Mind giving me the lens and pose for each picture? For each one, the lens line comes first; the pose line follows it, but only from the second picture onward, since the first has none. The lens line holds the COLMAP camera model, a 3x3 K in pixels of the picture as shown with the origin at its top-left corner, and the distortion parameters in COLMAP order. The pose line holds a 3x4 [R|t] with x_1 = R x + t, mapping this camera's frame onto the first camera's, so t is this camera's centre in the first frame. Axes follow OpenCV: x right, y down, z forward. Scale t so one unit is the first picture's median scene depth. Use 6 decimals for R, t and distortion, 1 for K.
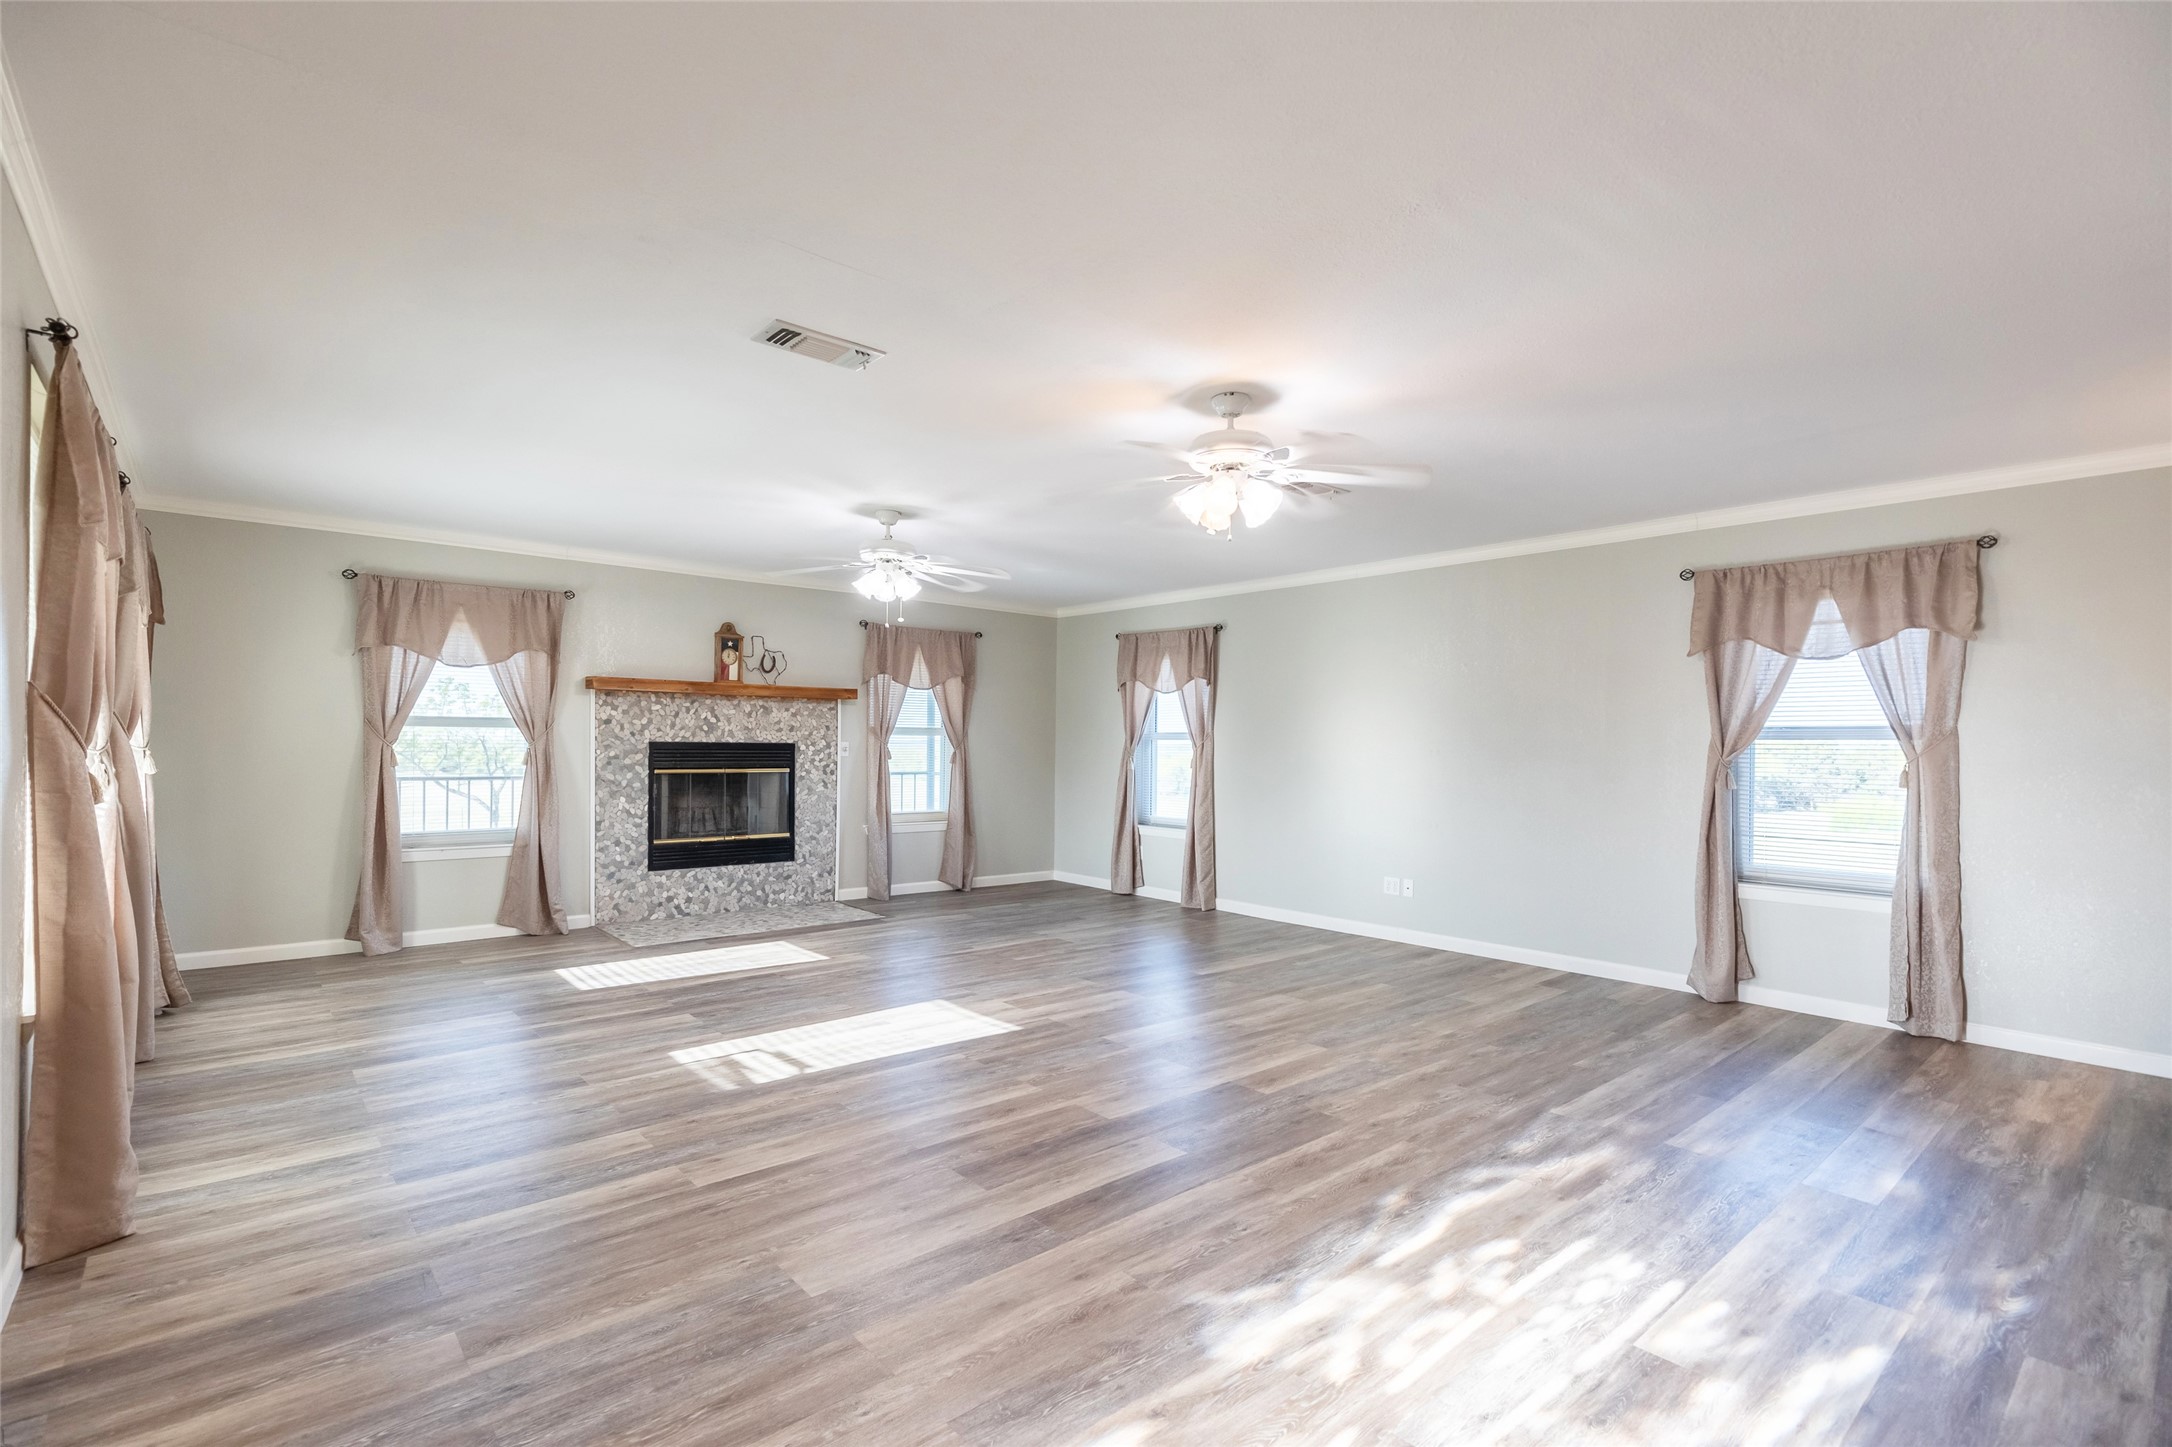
lens RADIAL K [[989.9, 0, 1079.9], [0, 989.9, 740.7], [0, 0, 1]] dist [-0.001676, -0.000102]
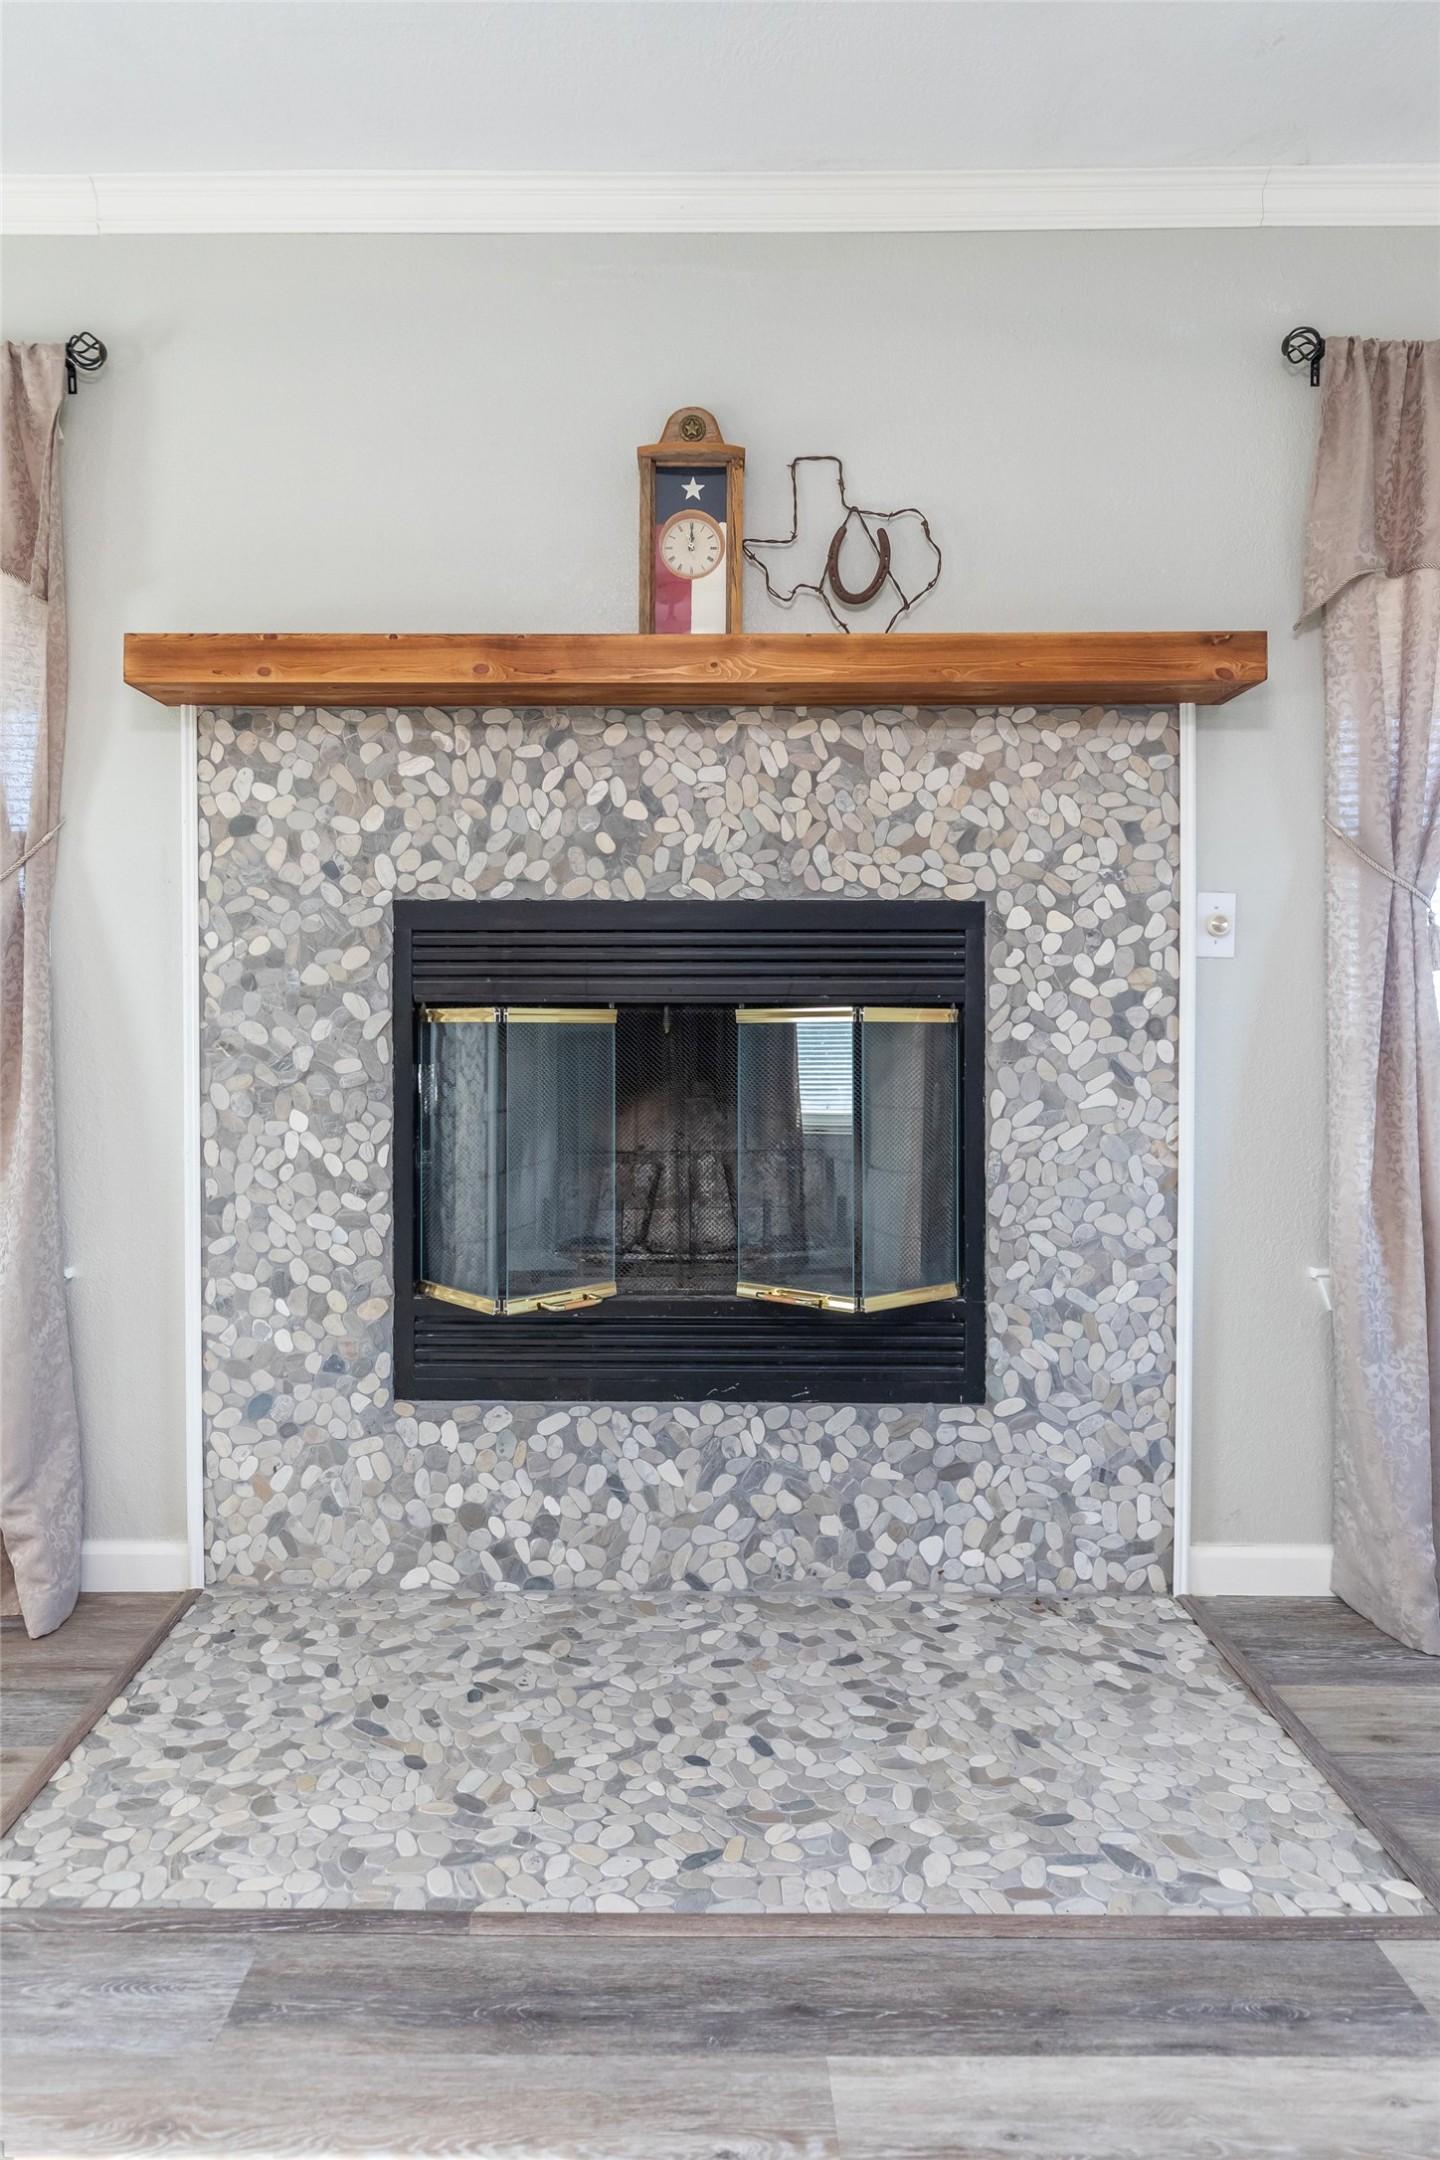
lens RADIAL K [[1272.7, 0, 713.6], [0, 1272.7, 1068.0], [0, 0, 1]] dist [-0.004510, -0.000272]
pose [[0.764567, -0.003133, -0.644537, -0.151208], [0.007214, 0.999967, 0.003697, 0.042614], [0.644504, -0.007477, 0.764564, 0.769552]]
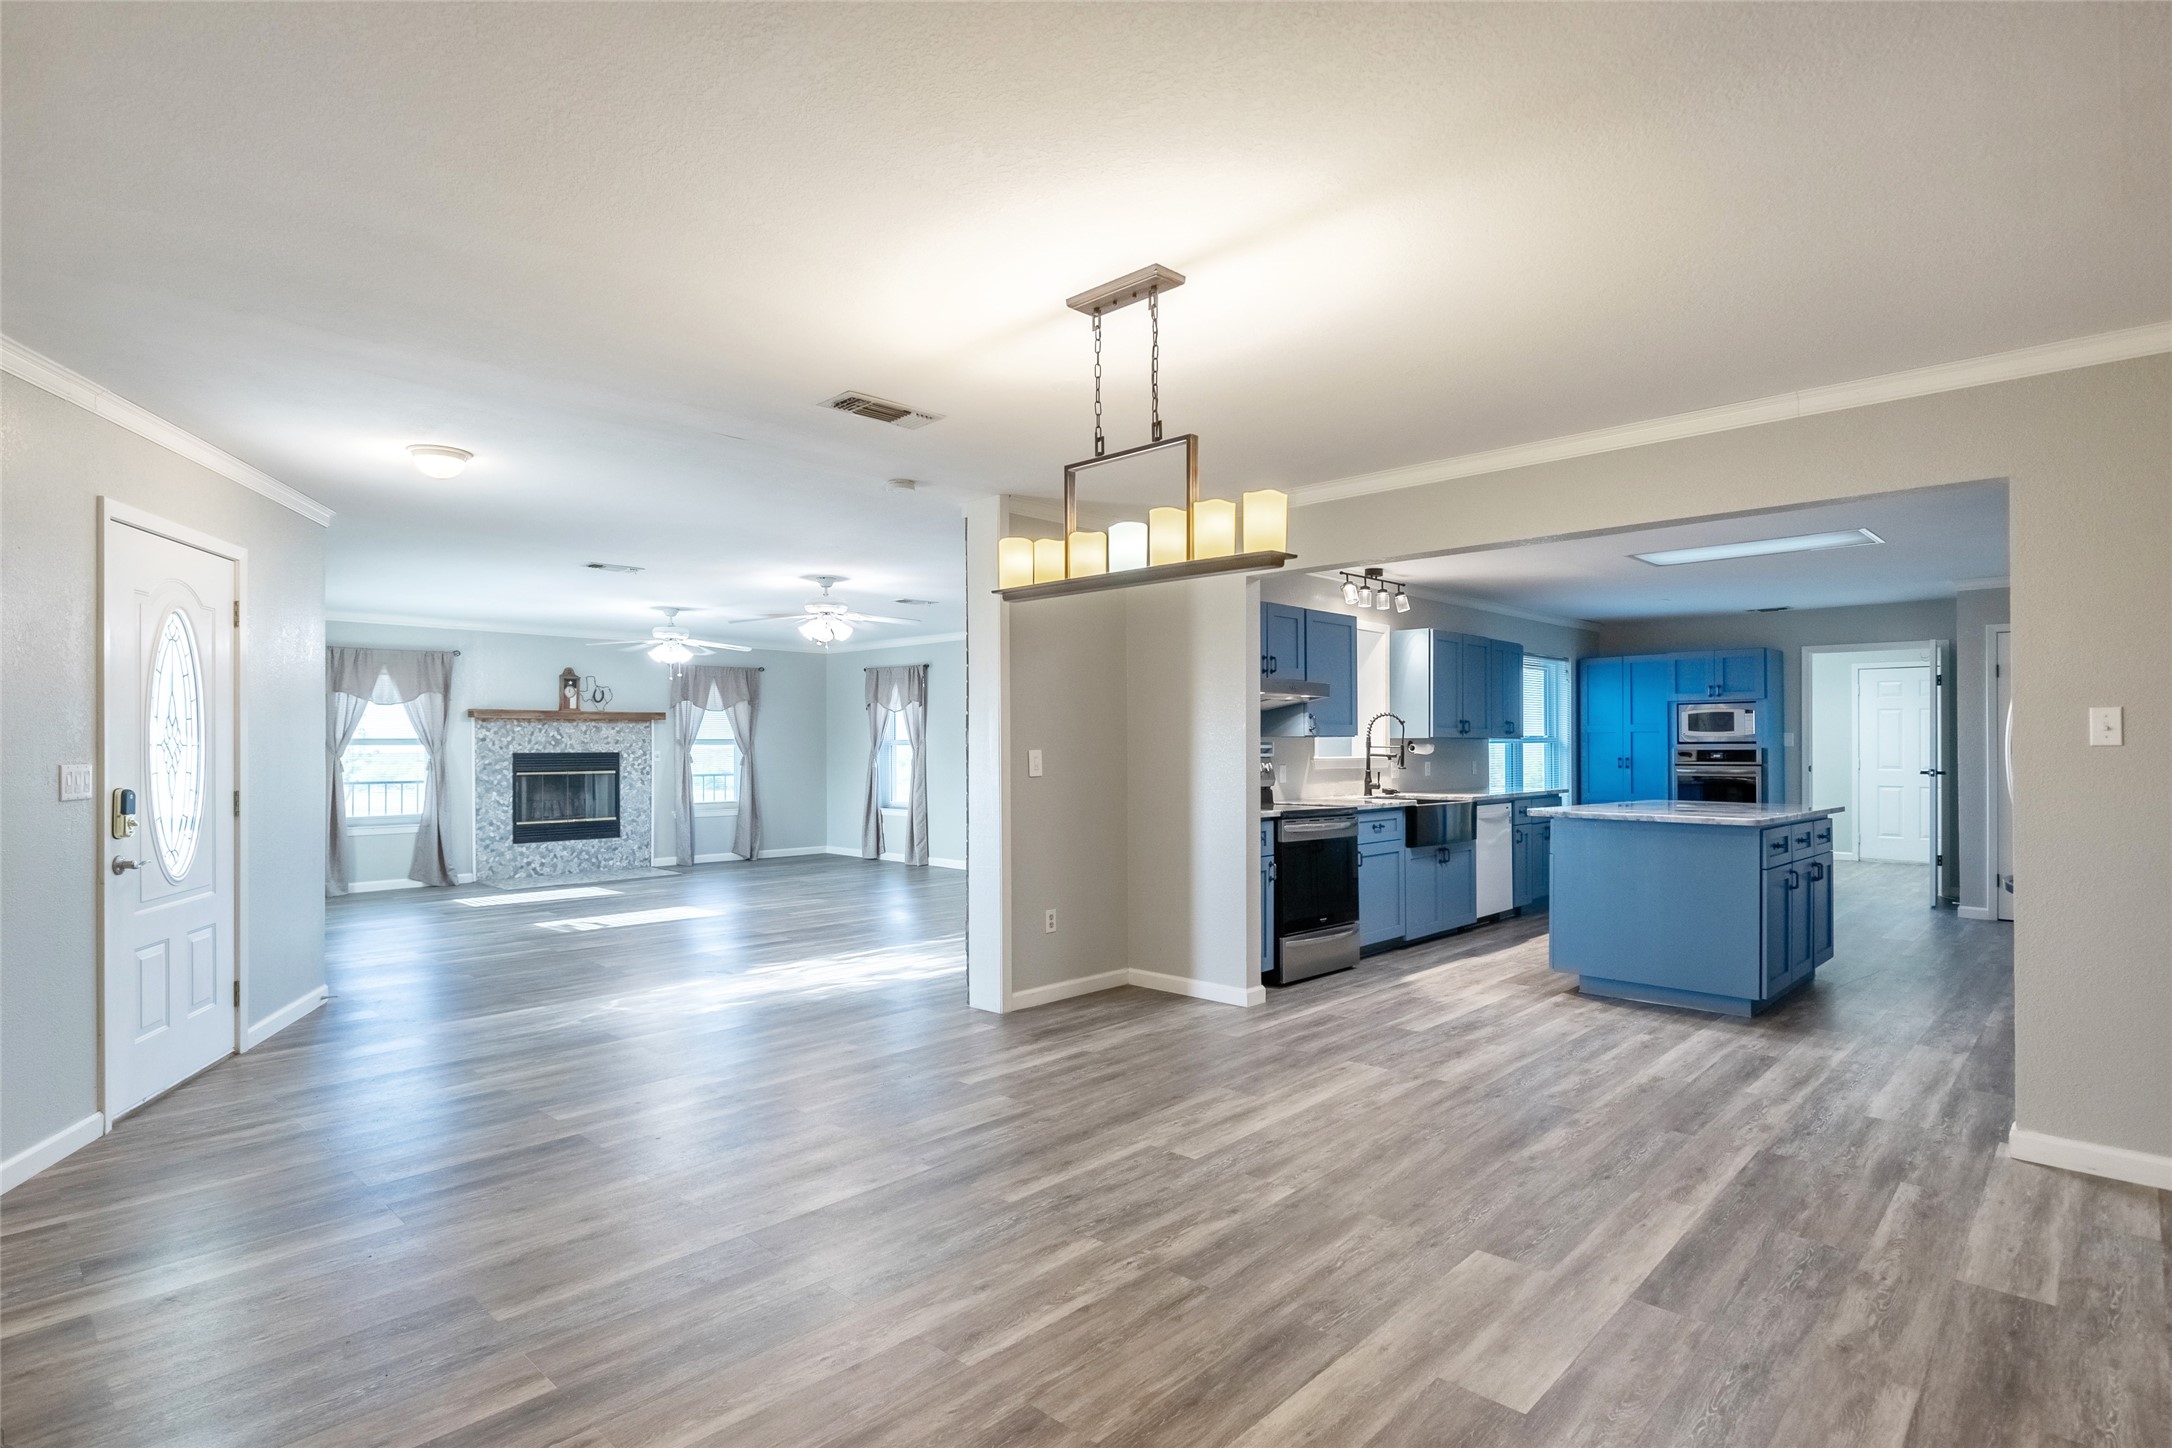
lens RADIAL K [[1129.1, 0, 1078.9], [0, 1129.1, 731.1], [0, 0, 1]] dist [-0.008971, -0.002133]
pose [[0.996300, -0.015218, 0.084590, 0.232496], [0.016141, 0.999817, -0.010241, -0.000808], [-0.084419, 0.011568, 0.996363, -0.662989]]
